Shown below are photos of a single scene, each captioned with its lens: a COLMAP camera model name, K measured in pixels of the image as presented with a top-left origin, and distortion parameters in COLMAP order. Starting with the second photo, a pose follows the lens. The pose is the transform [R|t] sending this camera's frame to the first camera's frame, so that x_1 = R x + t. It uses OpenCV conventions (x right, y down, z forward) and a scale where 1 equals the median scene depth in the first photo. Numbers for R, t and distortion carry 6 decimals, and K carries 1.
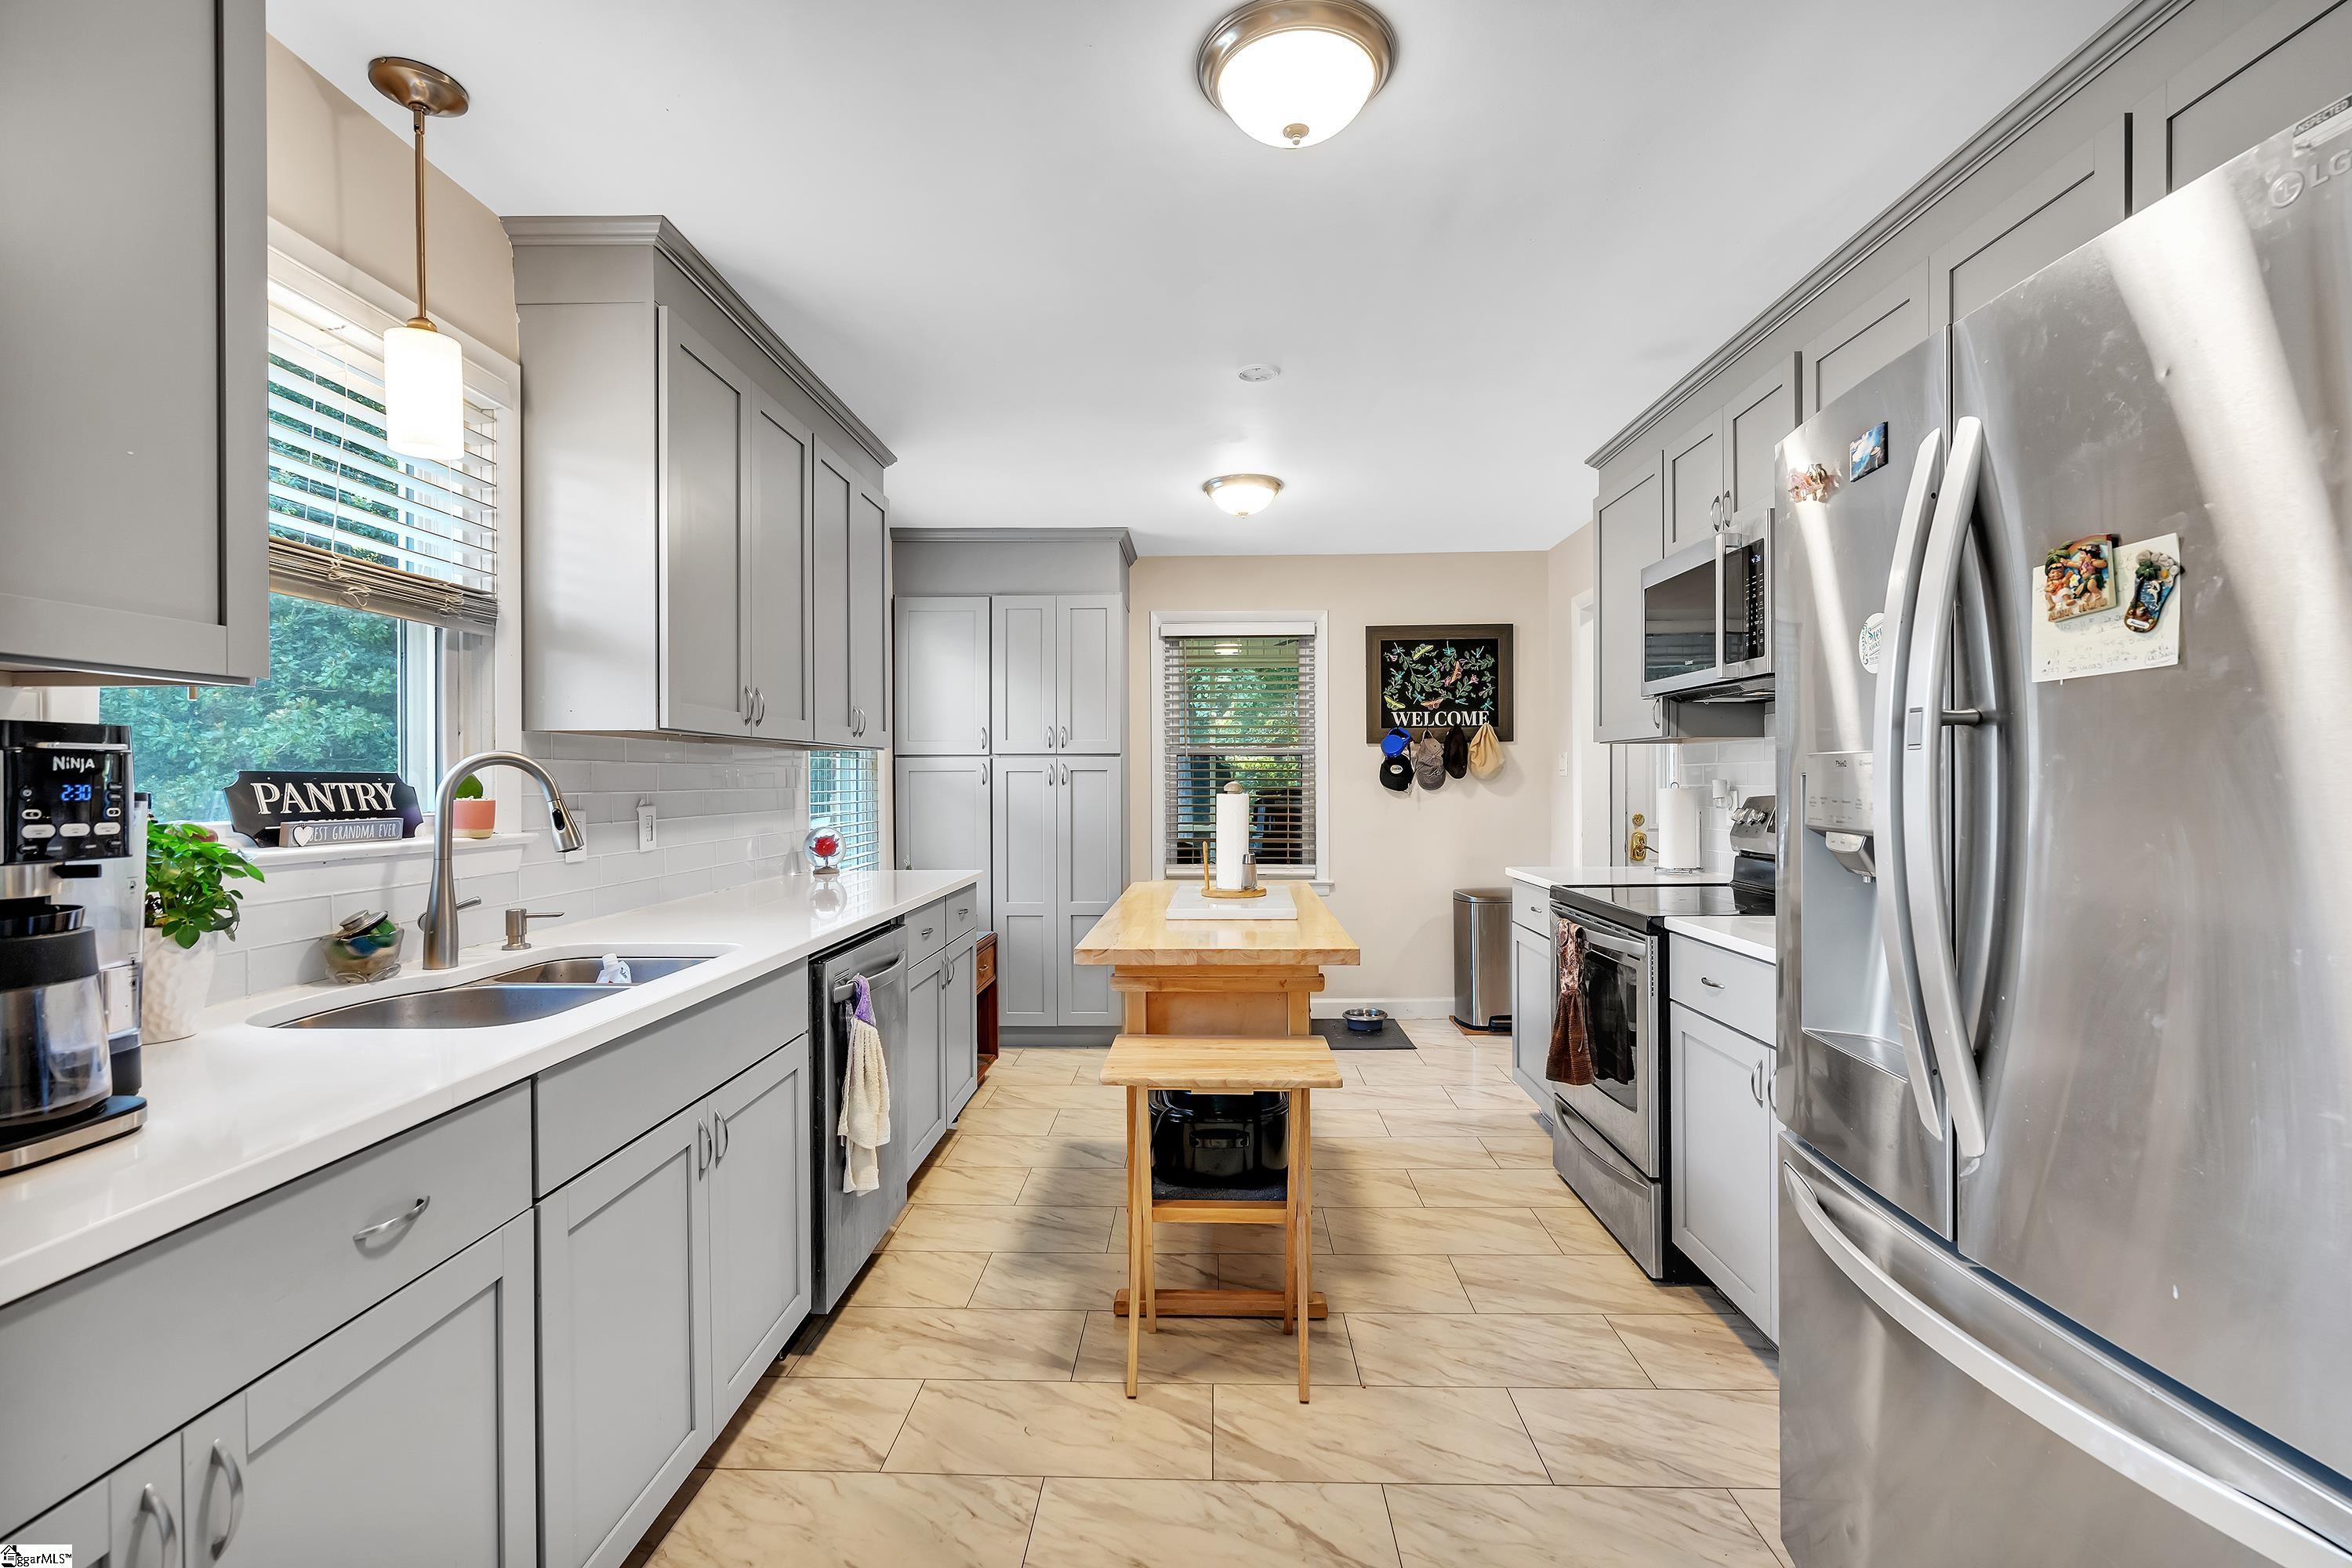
lens RADIAL K [[1046.7, 0, 1176.0], [0, 1046.7, 784.0], [0, 0, 1]] dist [0.000032, 0.000279]
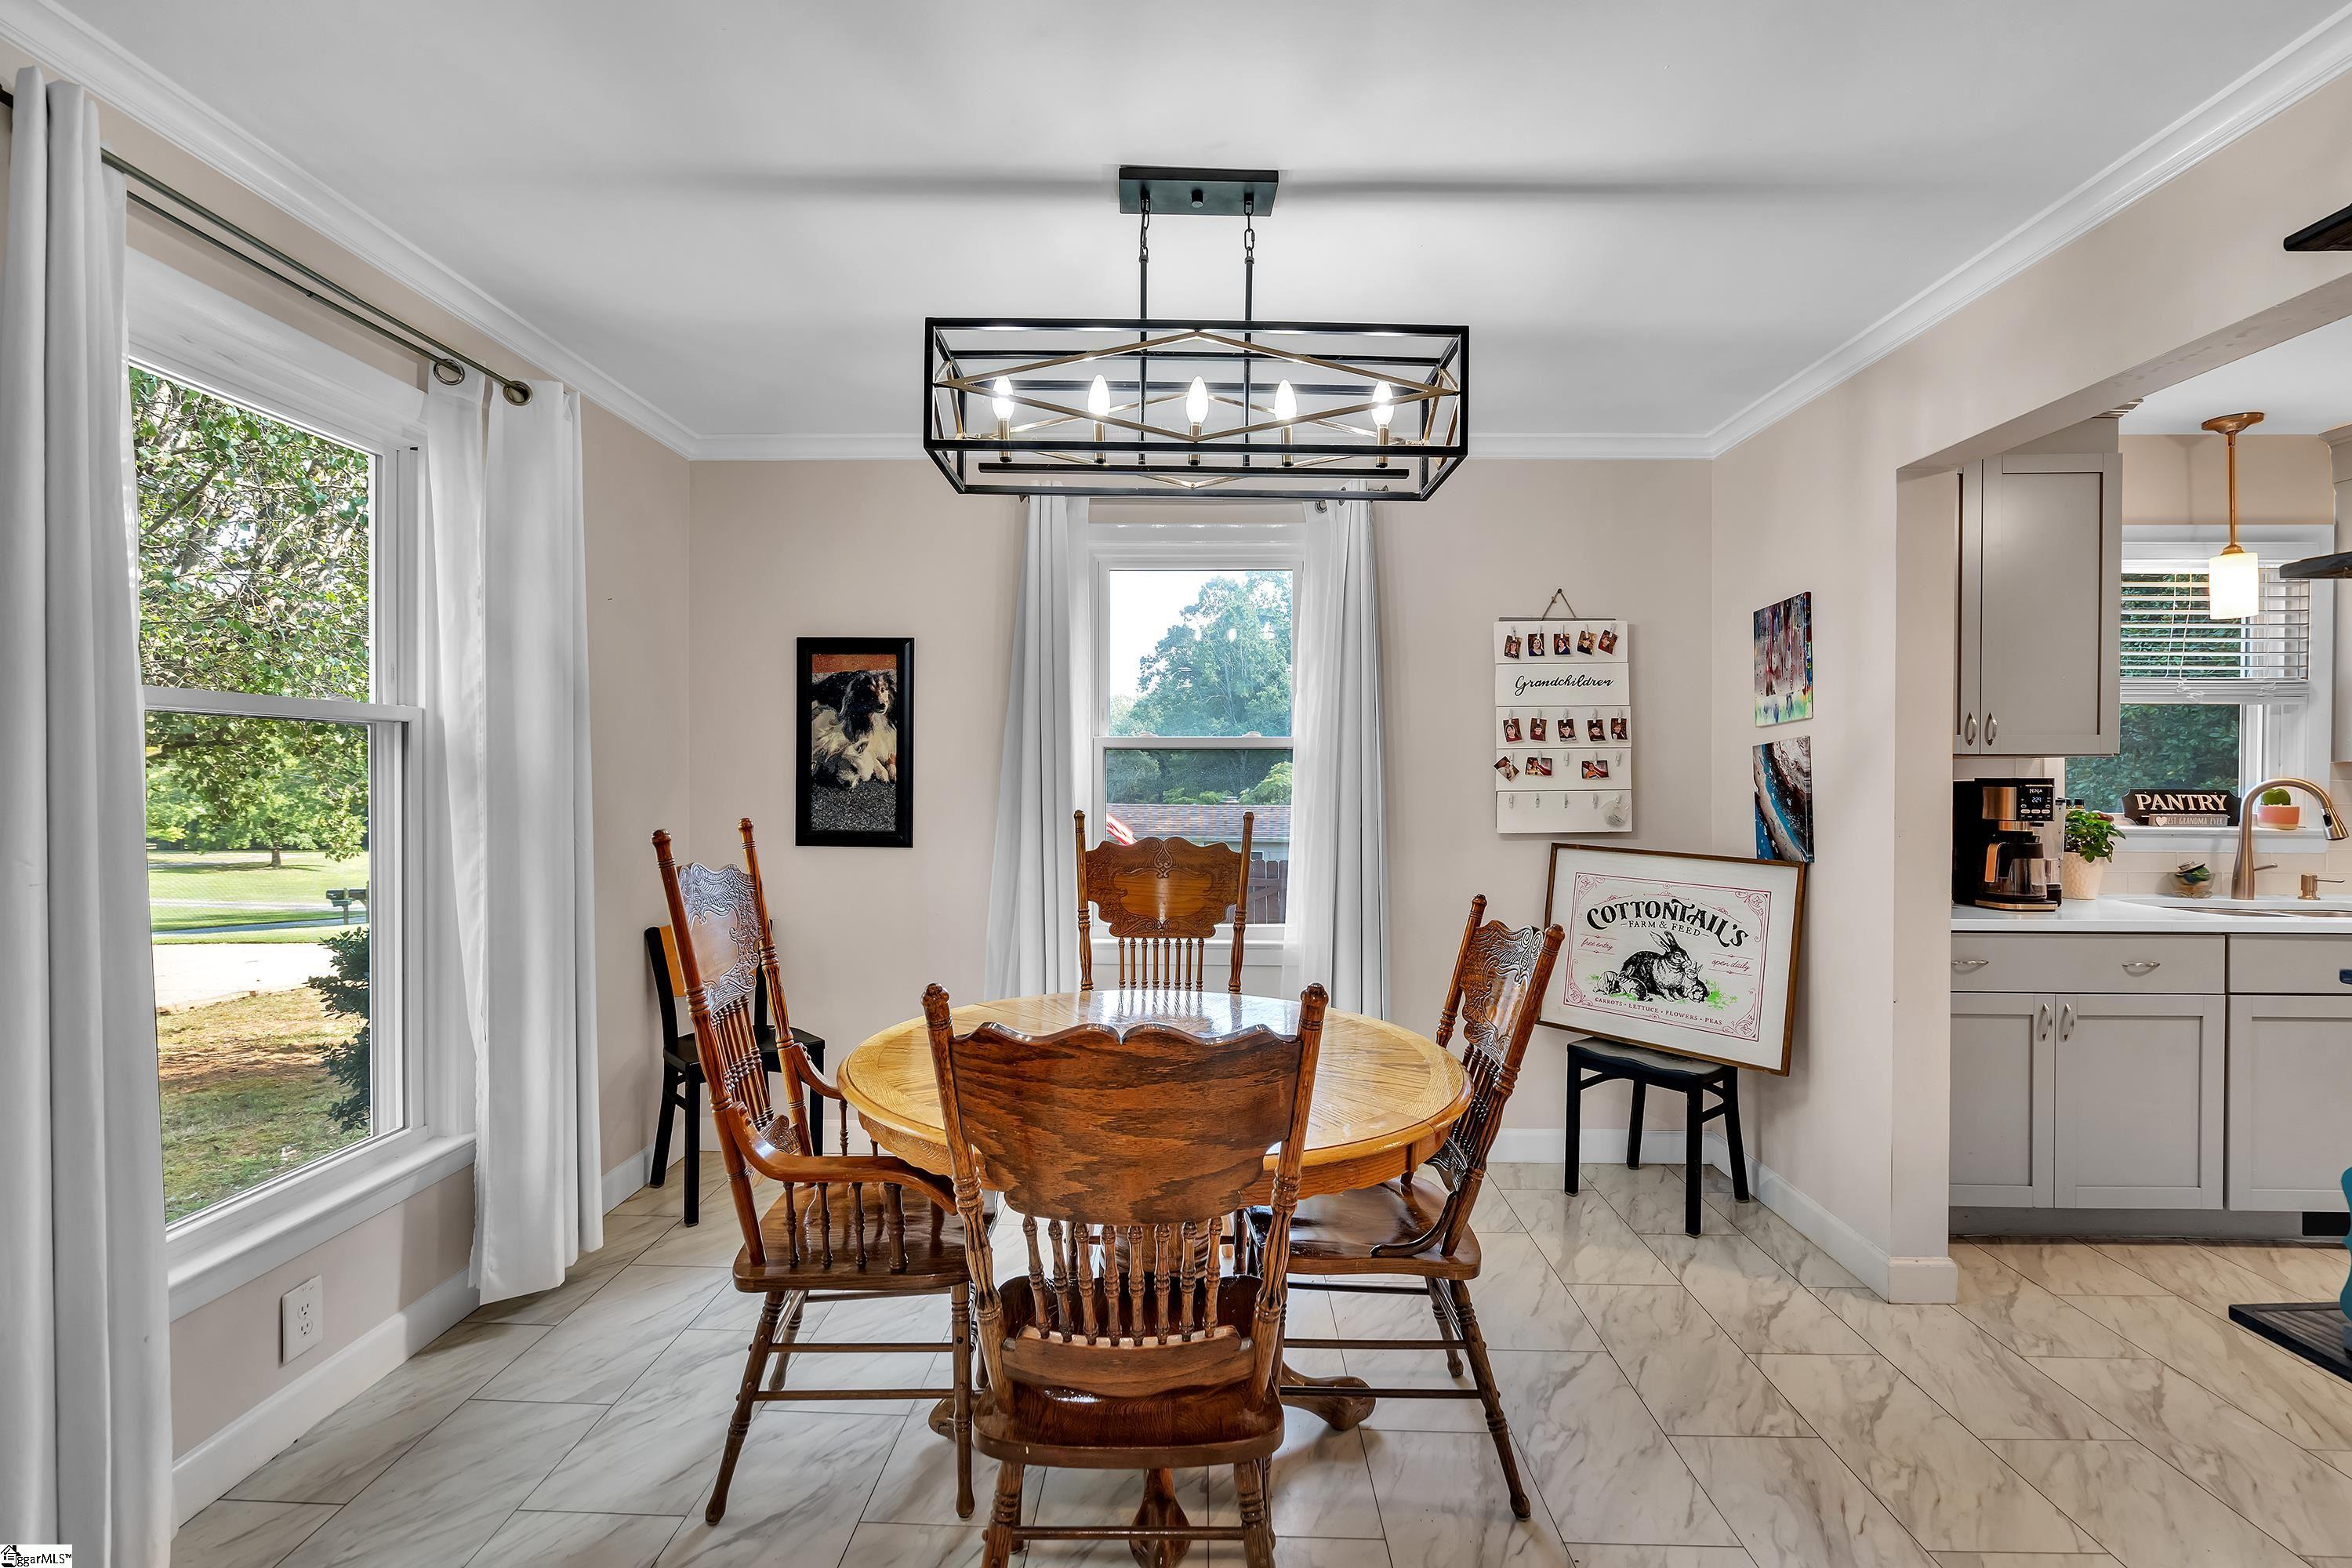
lens RADIAL K [[1046.7, 0, 1176.0], [0, 1046.7, 784.0], [0, 0, 1]] dist [0.000032, 0.000279]
pose [[-0.001585, 0.012146, -0.999925, 1.122028], [-0.006682, 0.999904, 0.012156, -0.032078], [0.999976, 0.006700, -0.001504, -0.848033]]
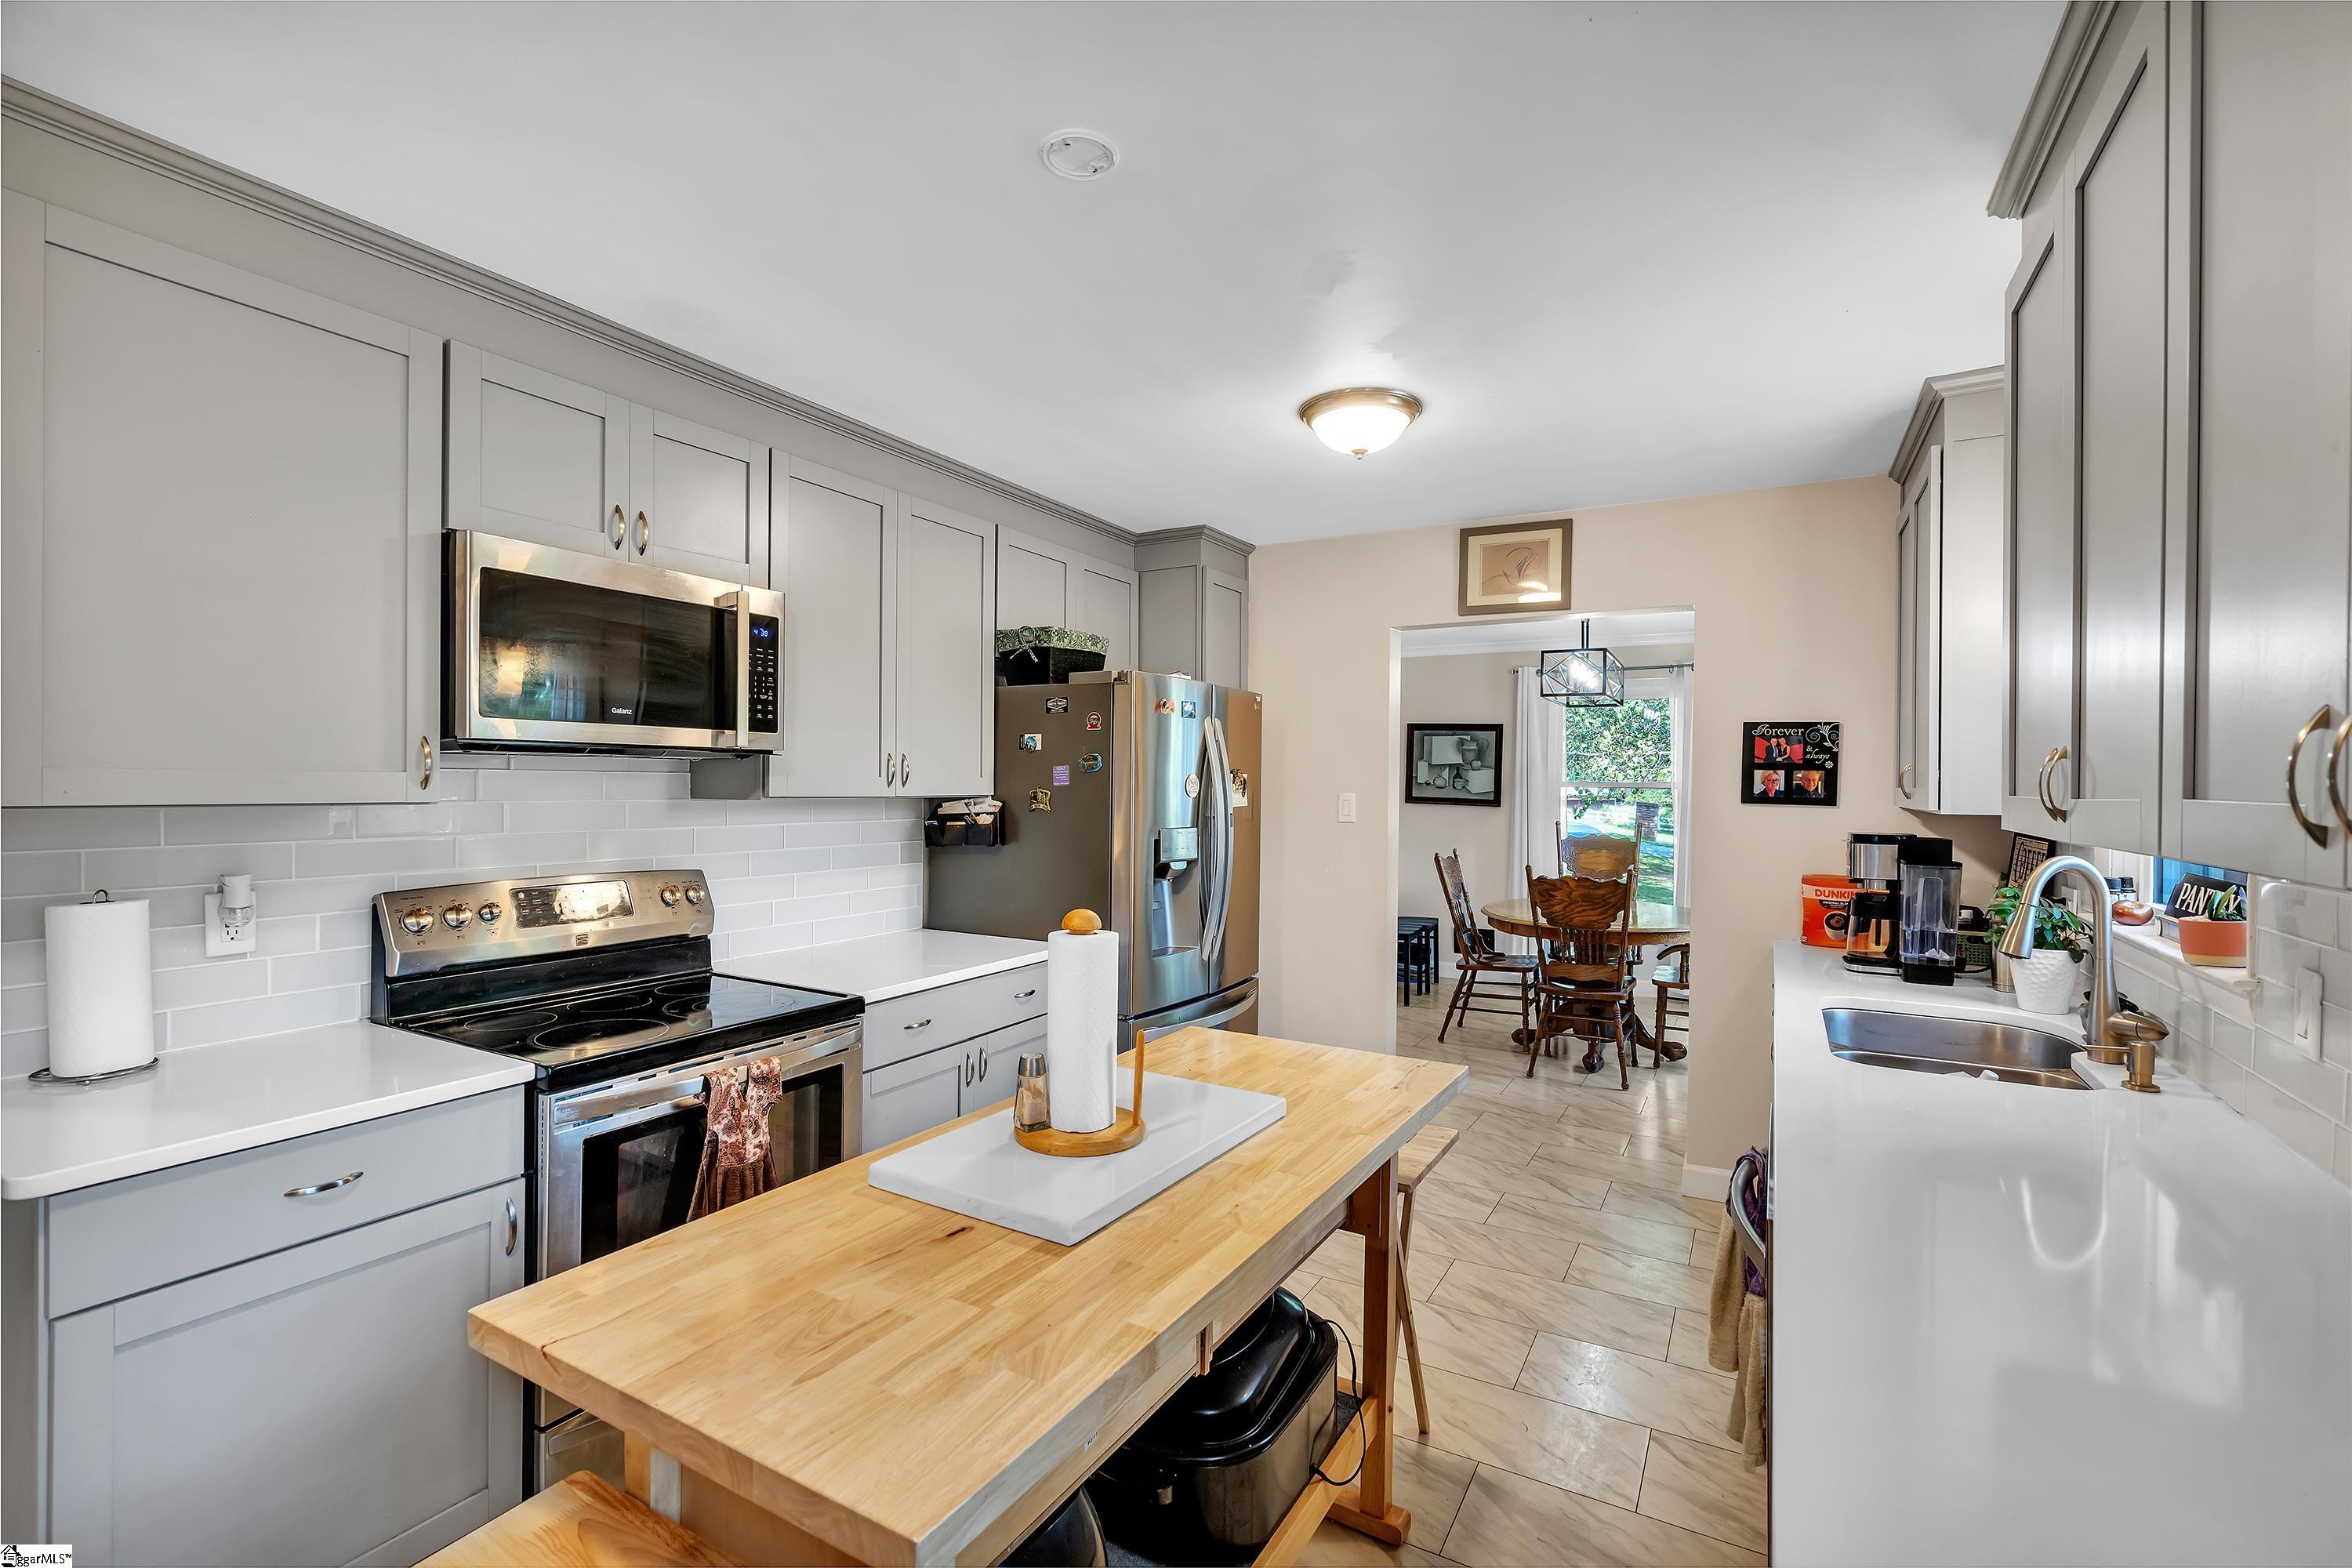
lens RADIAL K [[1046.7, 0, 1176.0], [0, 1046.7, 784.0], [0, 0, 1]] dist [0.000032, 0.000279]
pose [[-0.885244, -0.002843, 0.465117, -0.371500], [0.000878, 0.999969, 0.007784, -0.108815], [-0.465125, 0.007299, -0.885215, 2.432173]]
